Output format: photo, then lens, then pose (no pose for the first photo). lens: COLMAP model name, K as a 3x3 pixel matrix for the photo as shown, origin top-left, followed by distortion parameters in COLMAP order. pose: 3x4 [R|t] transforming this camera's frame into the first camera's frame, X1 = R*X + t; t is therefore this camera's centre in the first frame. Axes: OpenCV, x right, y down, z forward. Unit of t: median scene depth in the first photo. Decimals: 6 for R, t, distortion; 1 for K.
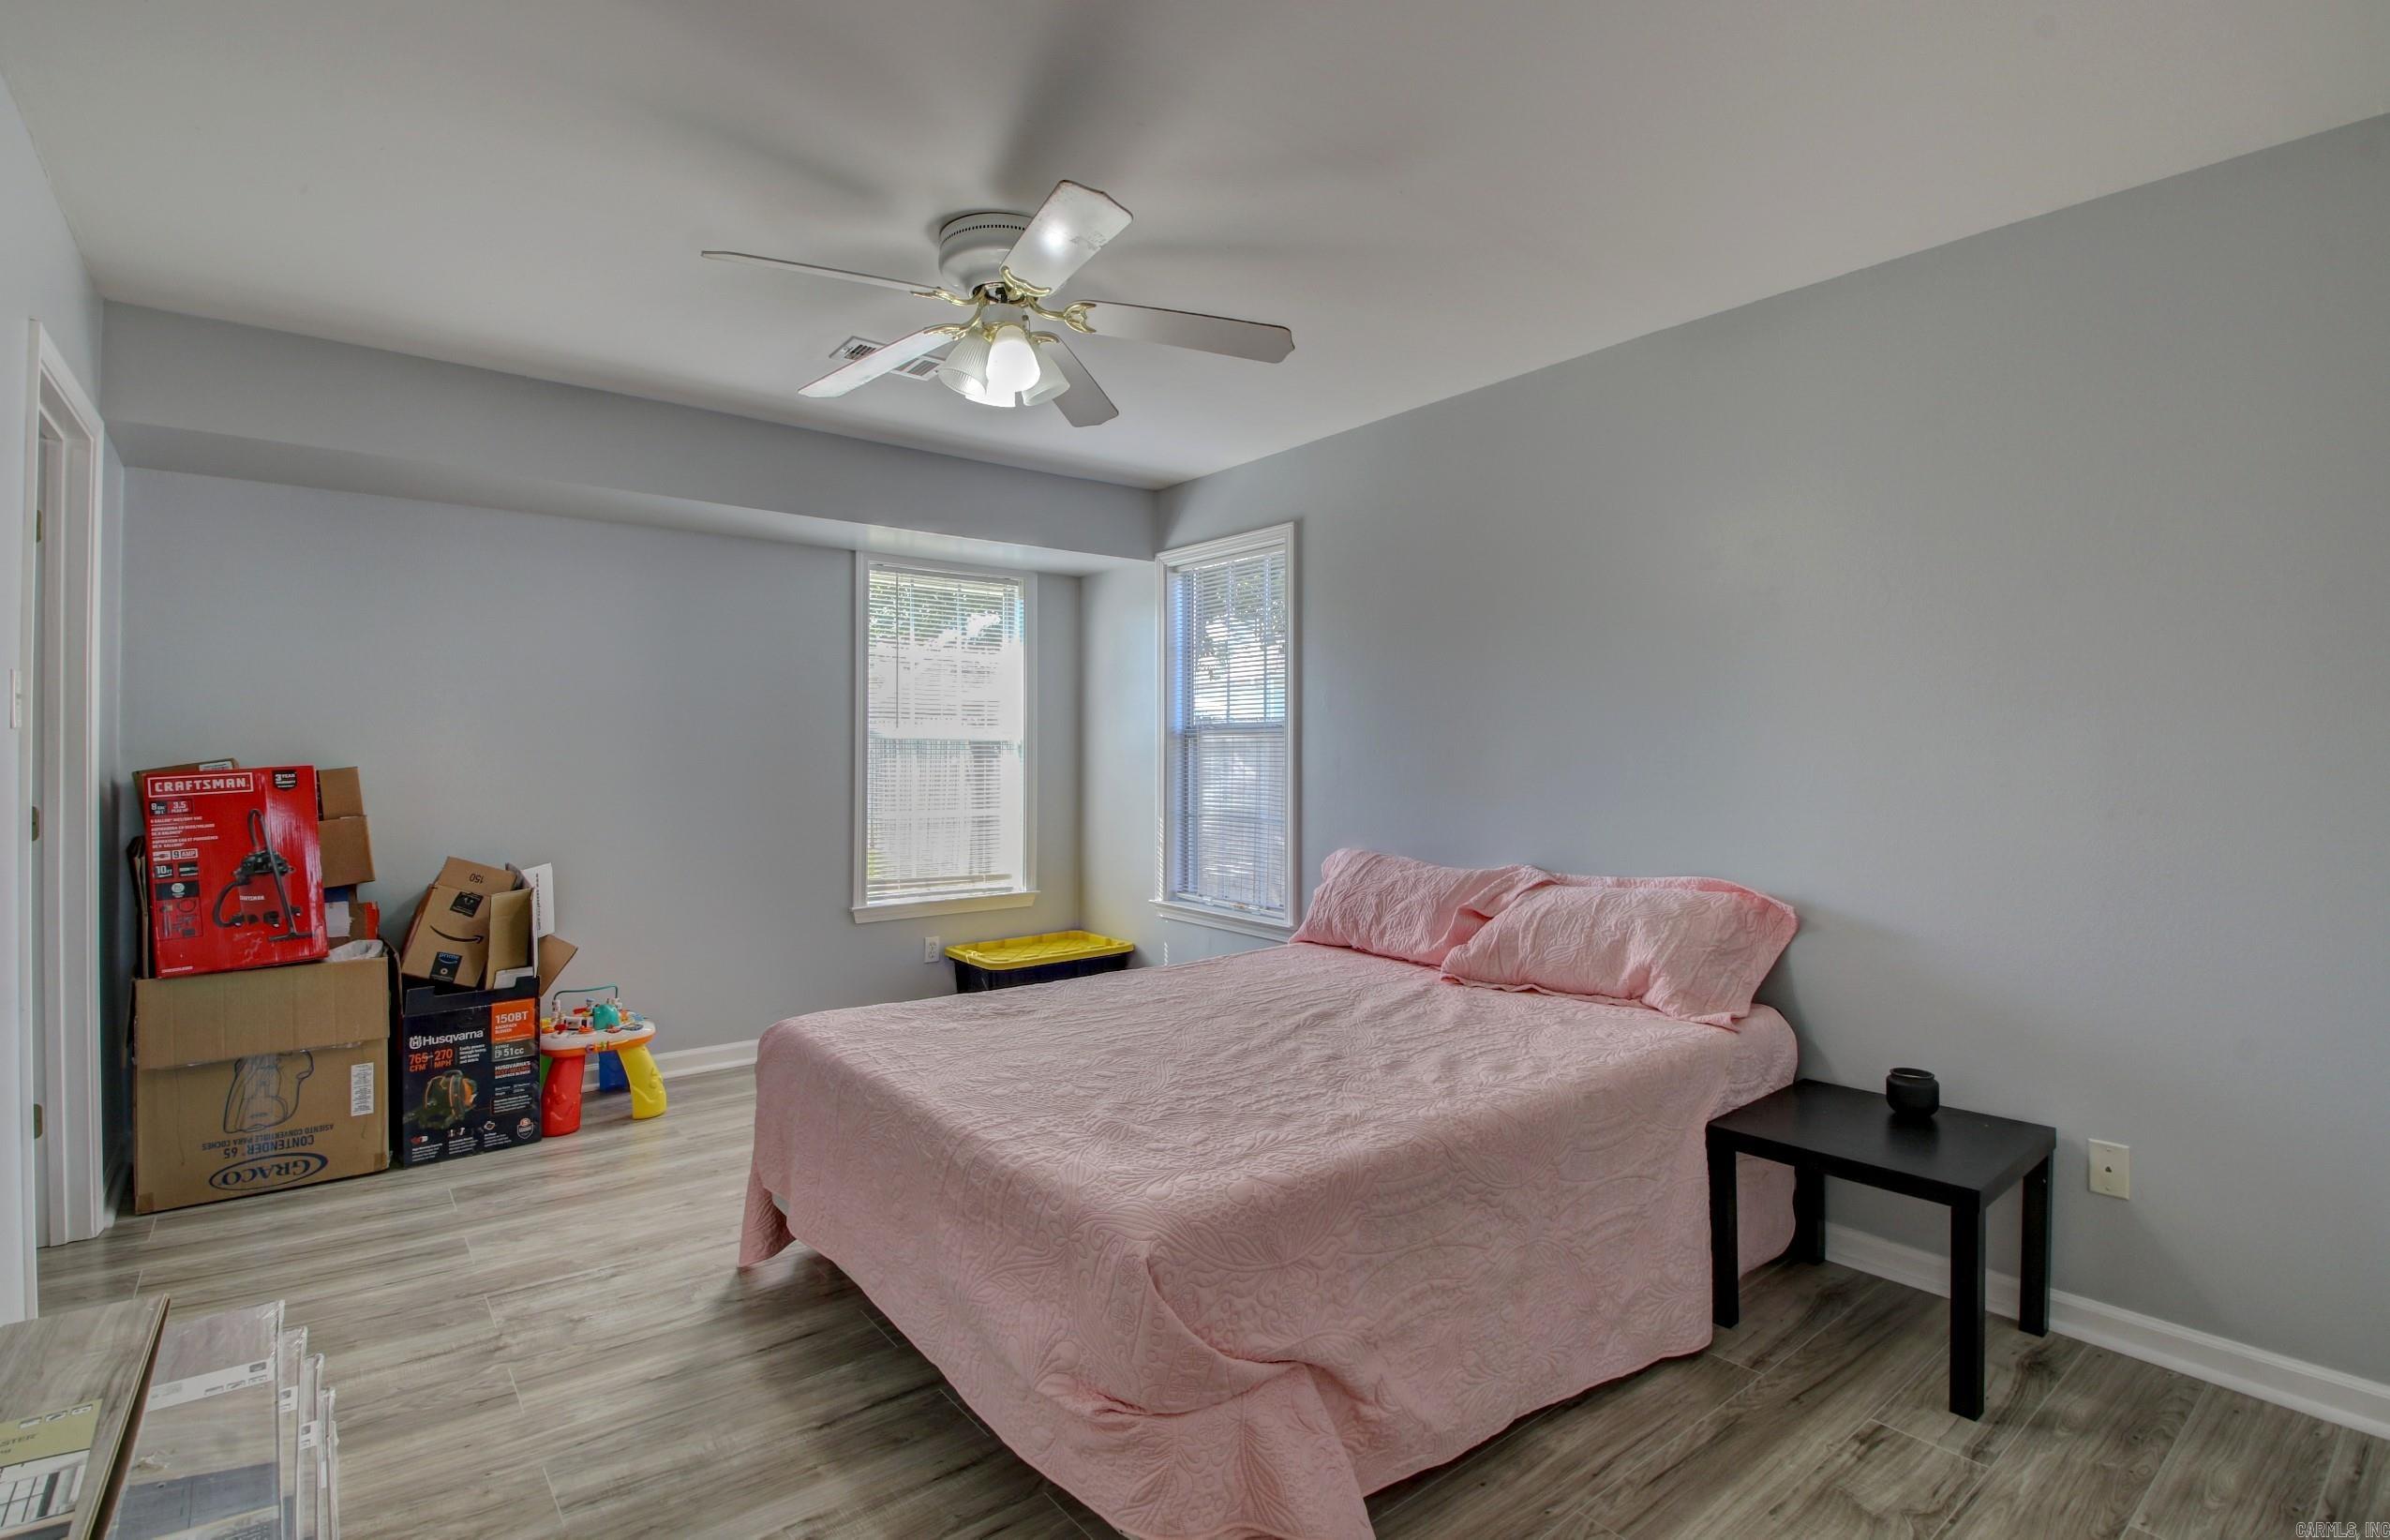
lens RADIAL K [[1118.5, 0, 1180.7], [0, 1118.5, 759.2], [0, 0, 1]] dist [0.001840, -0.019207]
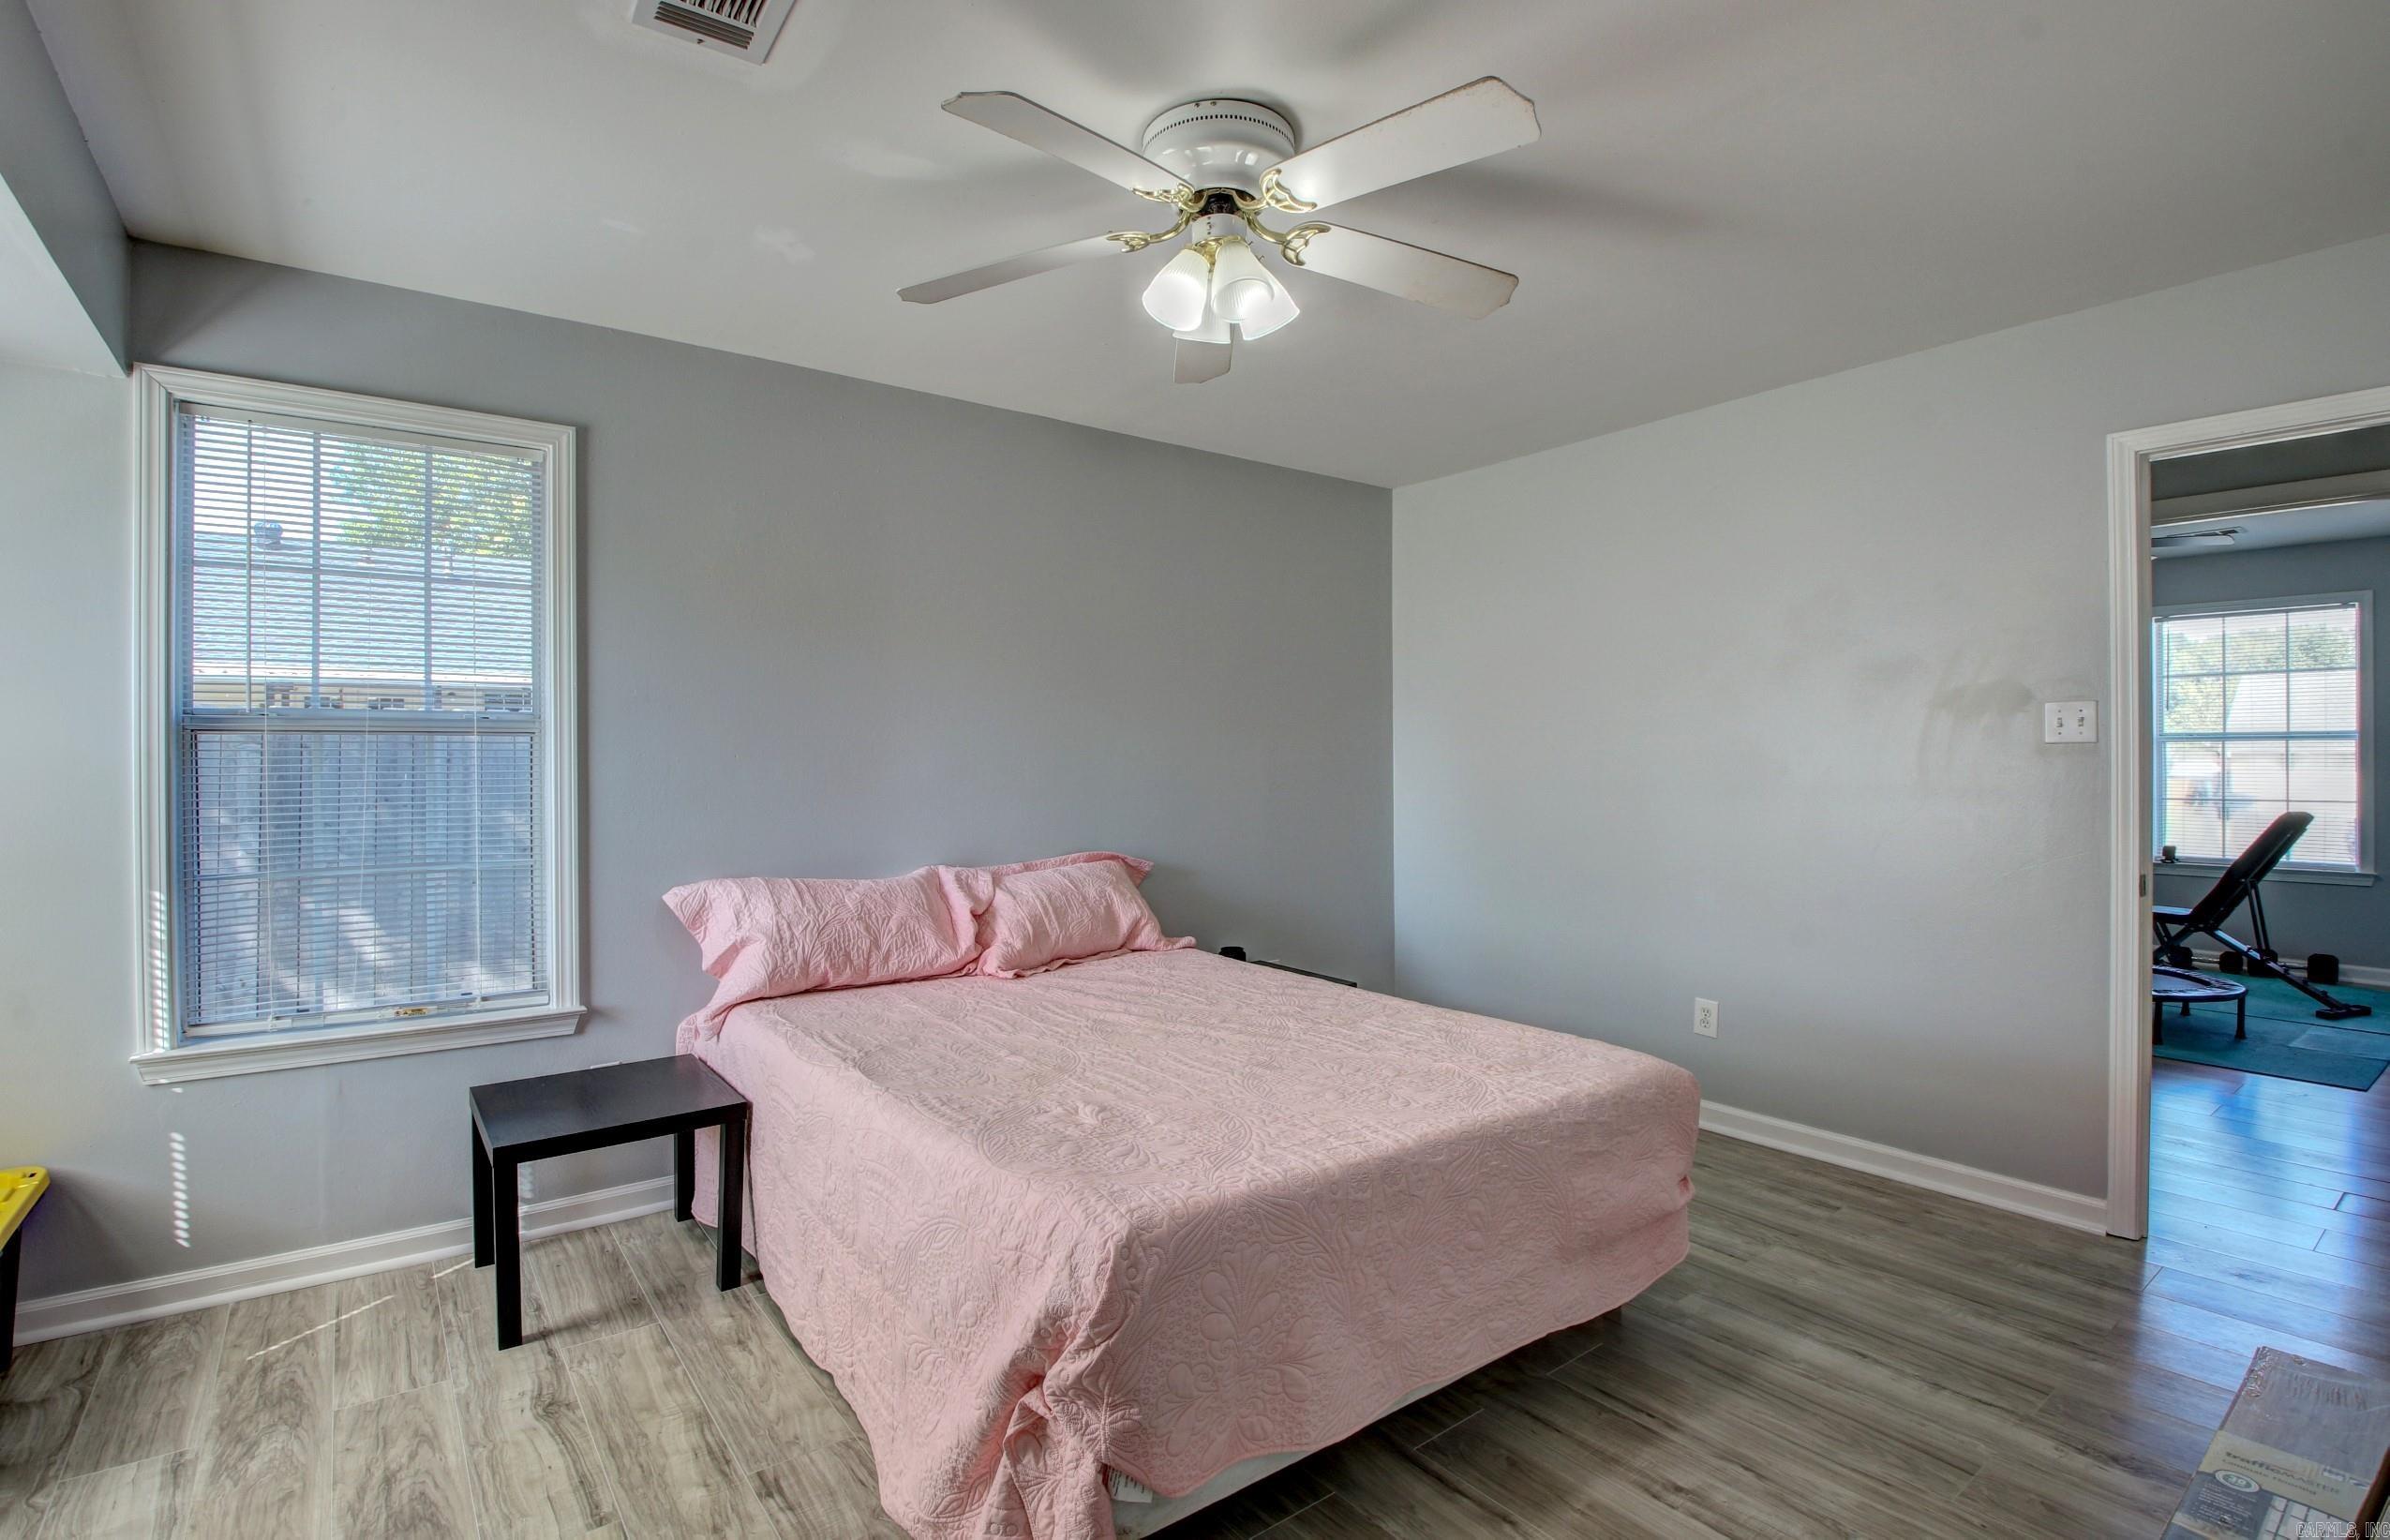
lens RADIAL K [[1112.6, 0, 1203.6], [0, 1112.6, 759.4], [0, 0, 1]] dist [0.002155, -0.015708]
pose [[0.011081, 0.003695, 0.999932, -0.808986], [0.016466, 0.999857, -0.003877, 0.004486], [-0.999803, 0.016508, 0.011019, 0.831632]]
